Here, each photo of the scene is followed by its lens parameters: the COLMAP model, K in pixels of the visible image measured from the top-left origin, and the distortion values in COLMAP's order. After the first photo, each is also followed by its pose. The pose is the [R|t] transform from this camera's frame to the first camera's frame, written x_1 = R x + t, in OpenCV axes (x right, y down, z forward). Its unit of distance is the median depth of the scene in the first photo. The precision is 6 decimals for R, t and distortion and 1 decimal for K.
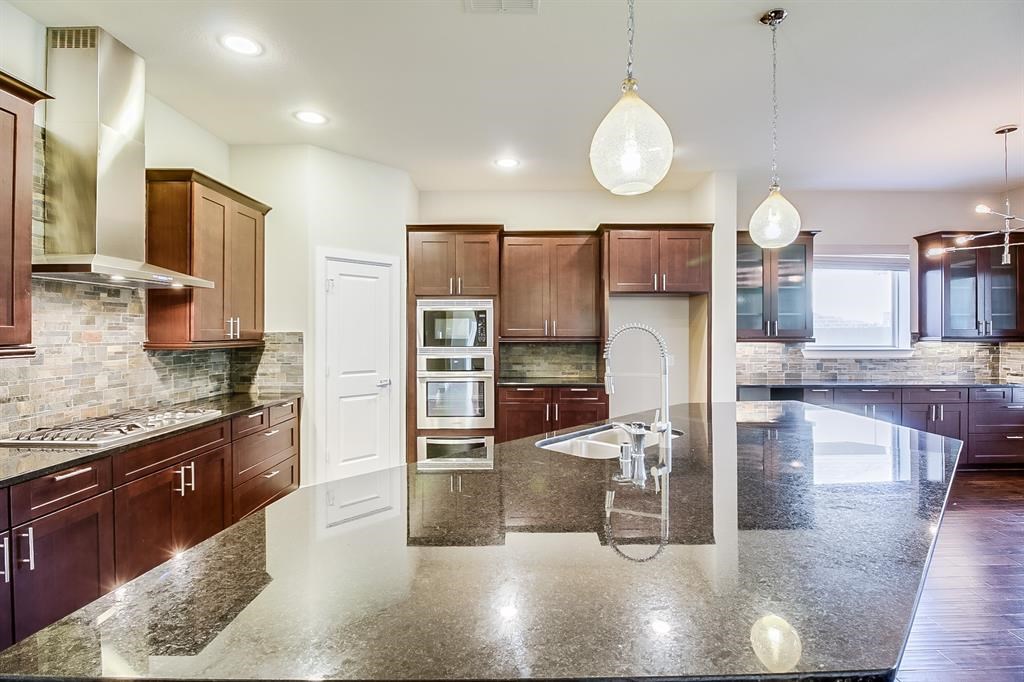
lens RADIAL K [[473.1, 0, 517.3], [0, 473.1, 334.4], [0, 0, 1]] dist [-0.023633, -0.002581]
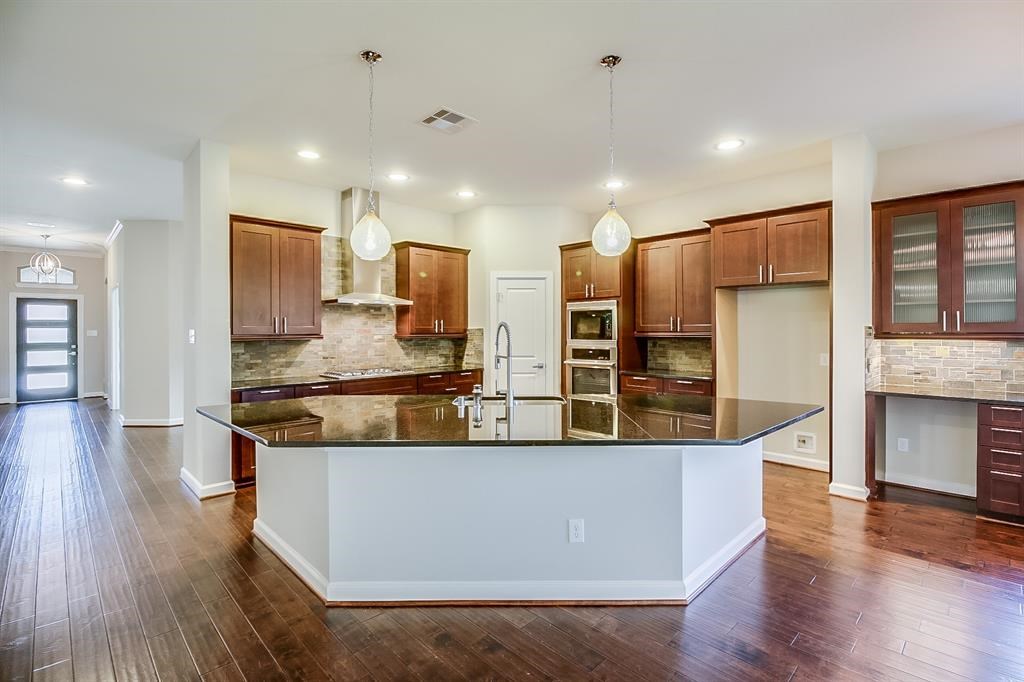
lens RADIAL K [[473.1, 0, 521.6], [0, 473.1, 331.0], [0, 0, 1]] dist [-0.023633, -0.002581]
pose [[0.704197, 0.000106, -0.710005, 0.728936], [0.000491, 1.000000, 0.000636, 0.002615], [0.710004, -0.000796, 0.704197, 0.000227]]
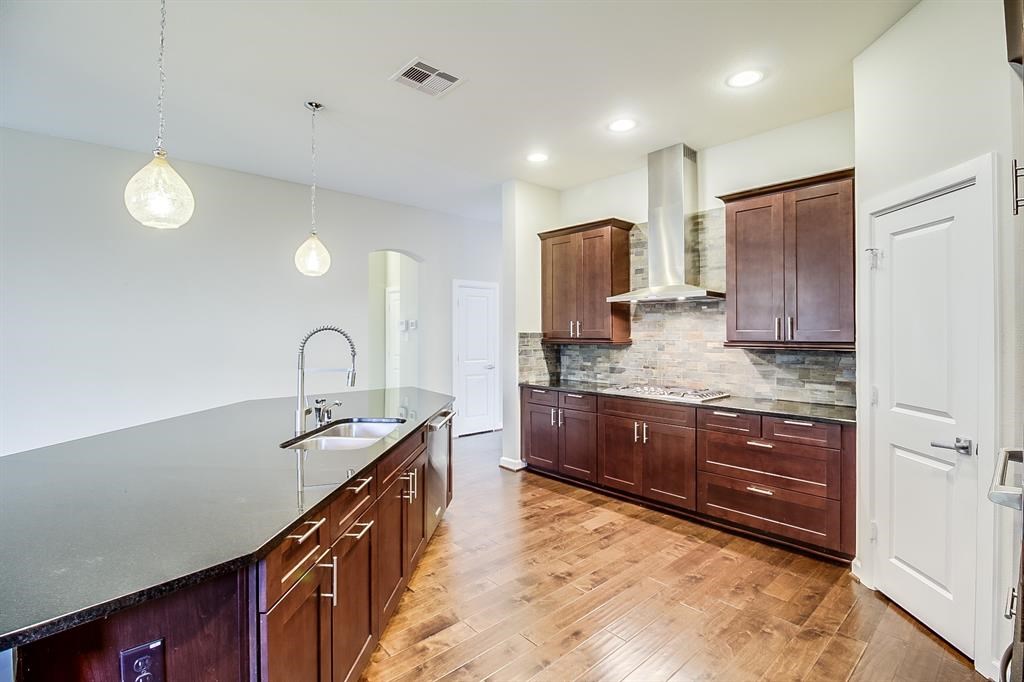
lens RADIAL K [[473.1, 0, 492.3], [0, 473.1, 333.4], [0, 0, 1]] dist [-0.023633, -0.002581]
pose [[-0.769695, -0.001774, -0.638410, 0.390320], [-0.005697, 0.999975, 0.004089, -0.004111], [0.638387, 0.006784, -0.769686, 1.185443]]
